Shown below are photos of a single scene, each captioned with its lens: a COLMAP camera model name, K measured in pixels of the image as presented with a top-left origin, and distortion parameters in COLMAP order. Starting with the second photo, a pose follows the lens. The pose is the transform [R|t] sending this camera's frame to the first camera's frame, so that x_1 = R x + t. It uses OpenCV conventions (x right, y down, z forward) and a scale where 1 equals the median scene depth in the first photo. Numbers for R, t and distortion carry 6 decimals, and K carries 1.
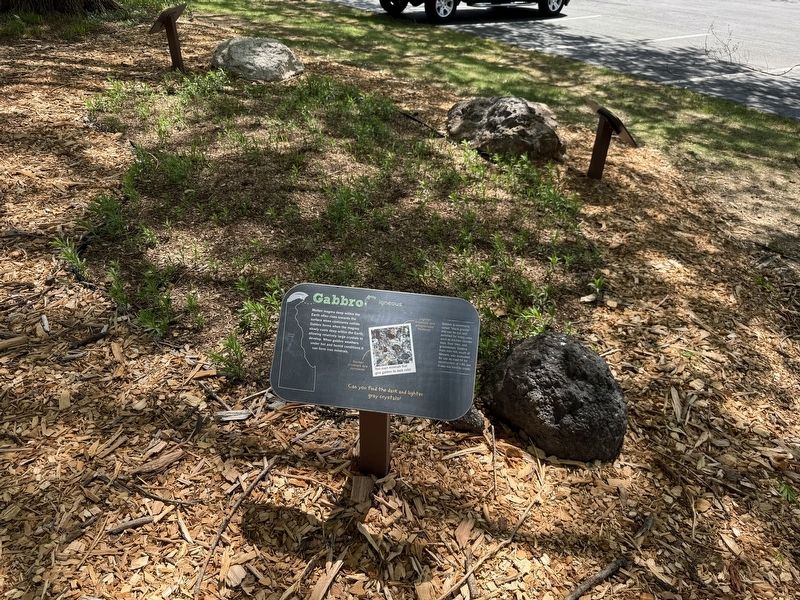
lens RADIAL K [[570.9, 0, 399.6], [0, 570.9, 305.6], [0, 0, 1]] dist [0.028630, -0.057786]
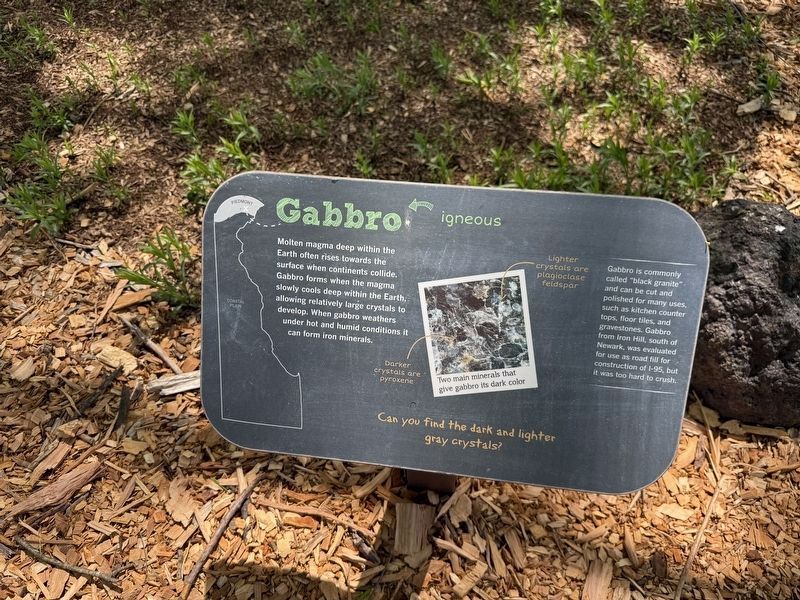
lens RADIAL K [[570.9, 0, 399.6], [0, 570.9, 305.6], [0, 0, 1]] dist [0.028630, -0.057786]
pose [[0.997908, -0.037701, -0.052528, -0.041104], [0.053773, 0.935037, 0.350450, -0.078880], [0.035903, -0.352541, 0.935107, 0.539416]]
